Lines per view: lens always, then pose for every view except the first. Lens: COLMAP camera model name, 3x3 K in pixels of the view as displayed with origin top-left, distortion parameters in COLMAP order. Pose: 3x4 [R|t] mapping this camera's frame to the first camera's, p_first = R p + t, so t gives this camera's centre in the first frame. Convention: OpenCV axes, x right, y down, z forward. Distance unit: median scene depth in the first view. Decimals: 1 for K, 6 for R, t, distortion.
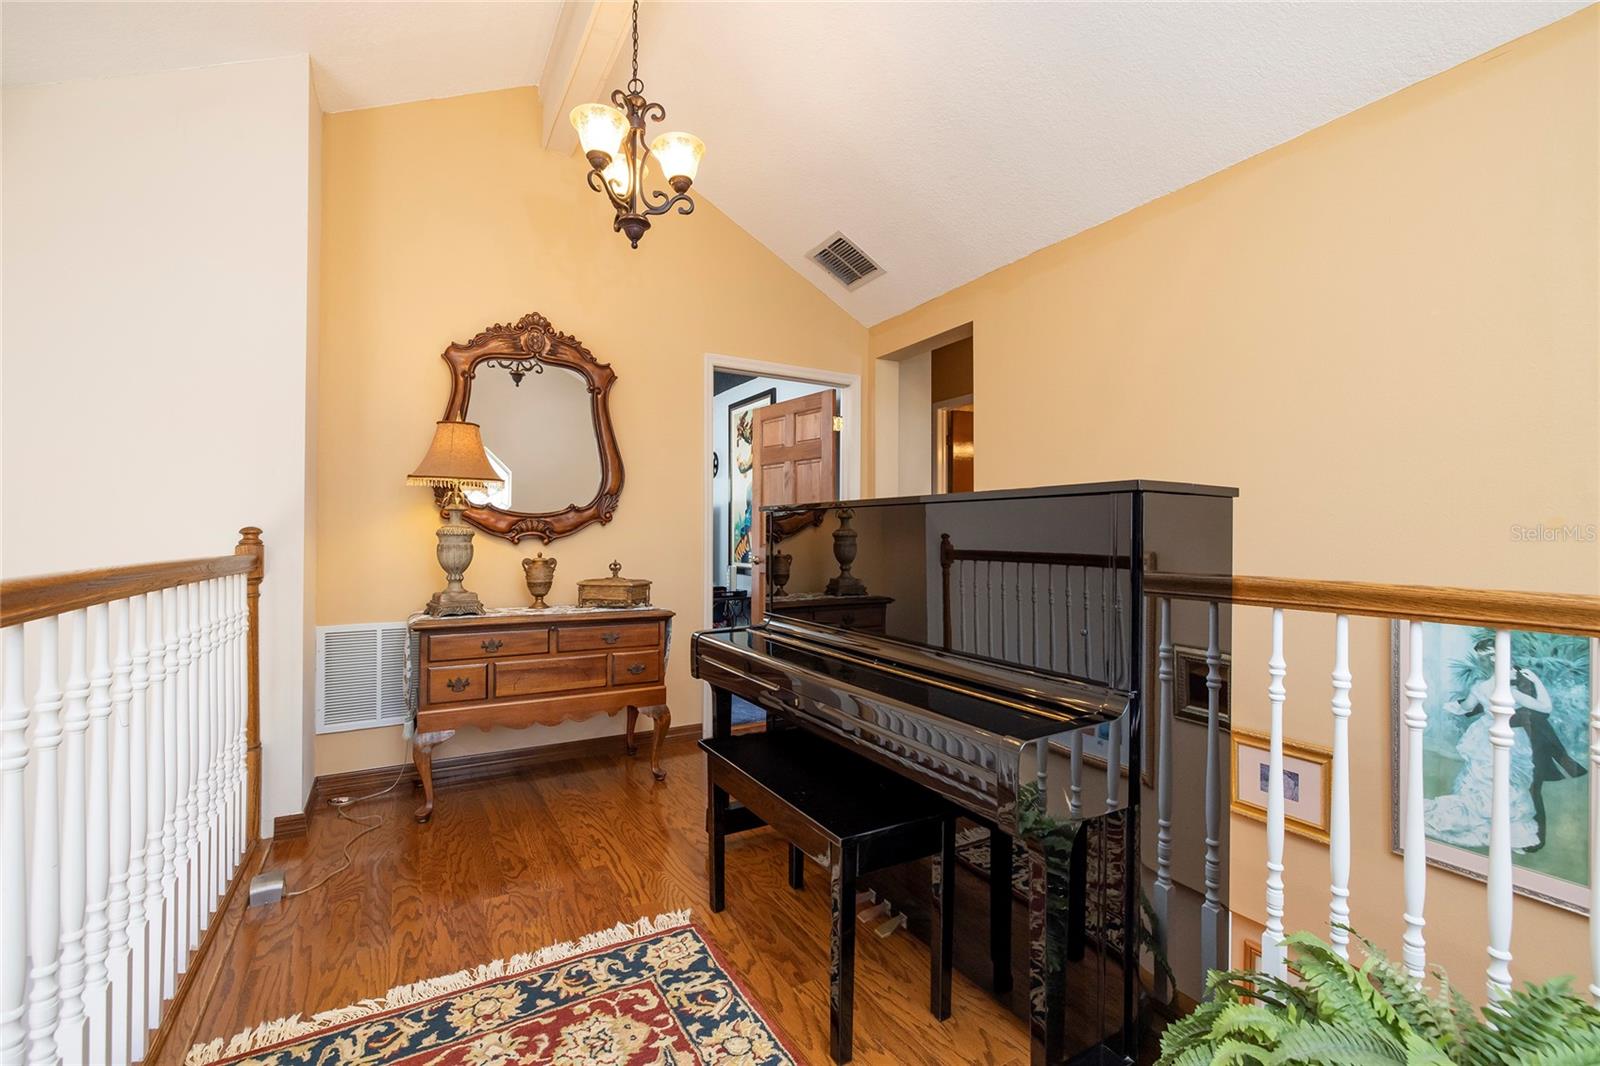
lens RADIAL K [[699.3, 0, 796.7], [0, 699.3, 539.4], [0, 0, 1]] dist [-0.000169, -0.000017]
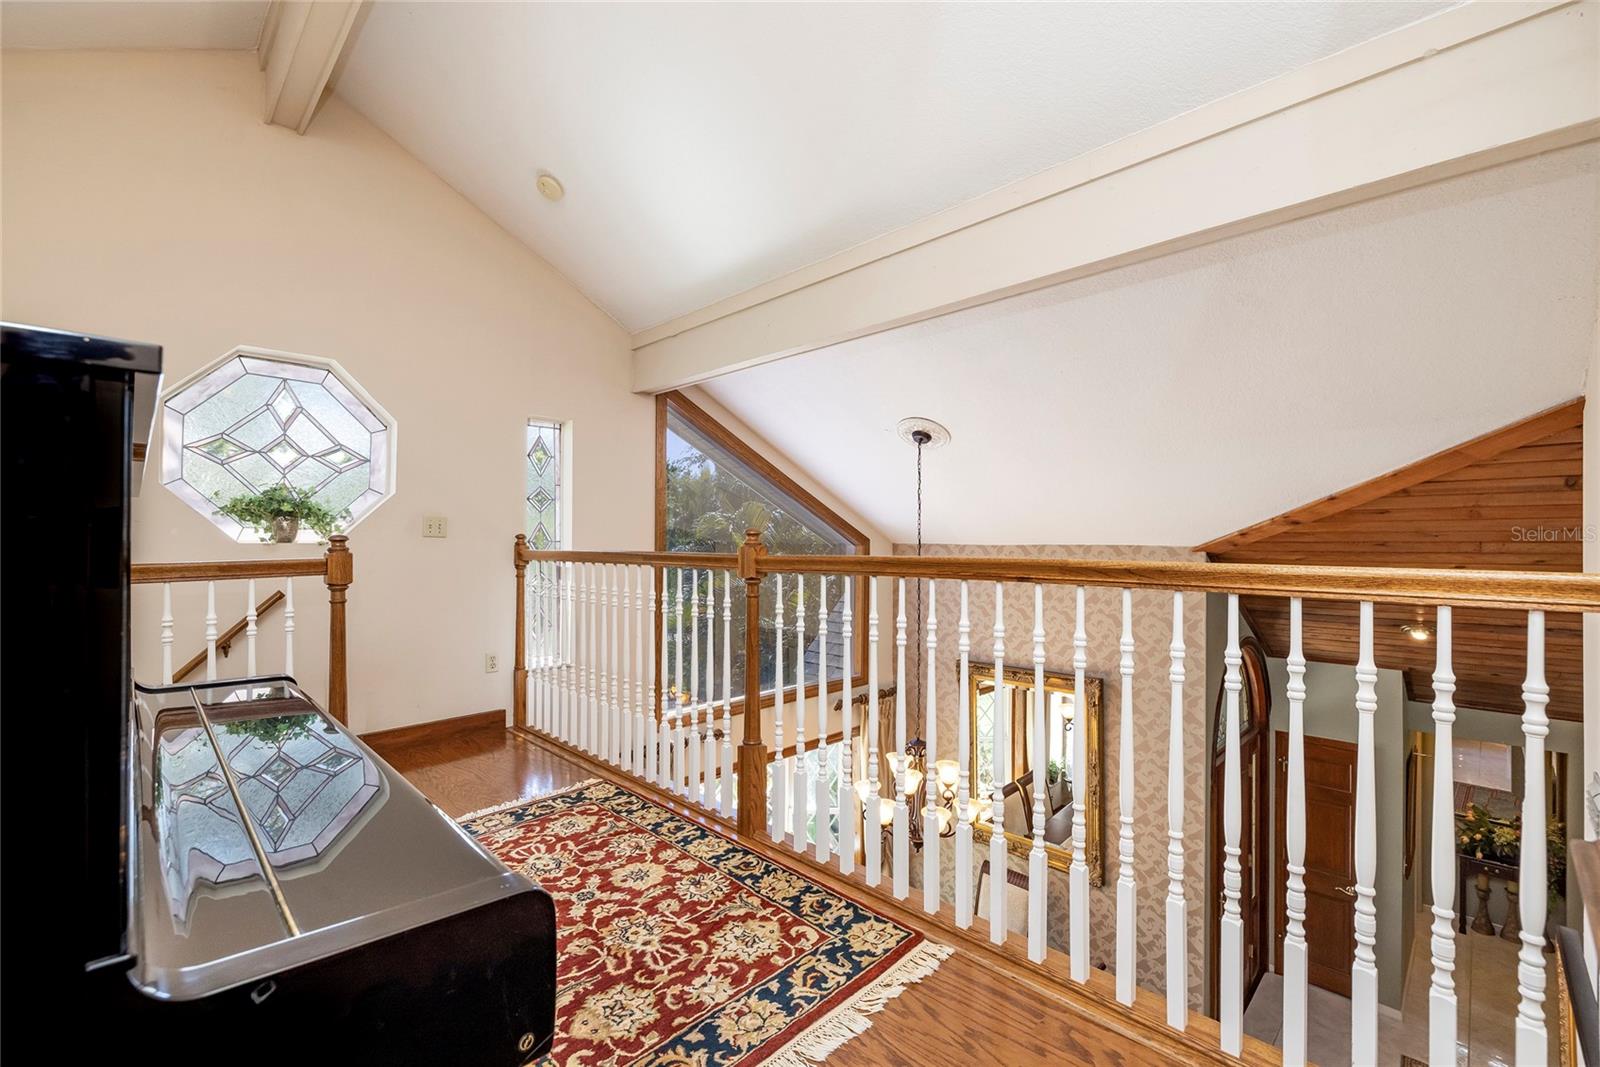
lens RADIAL K [[681.3, 0, 809.5], [0, 681.3, 539.6], [0, 0, 1]] dist [0.002050, 0.000127]
pose [[-0.964767, 0.005668, -0.263045, -0.280810], [0.008462, 0.999919, -0.009493, 0.003397], [0.262970, -0.011385, -0.964737, 1.994144]]
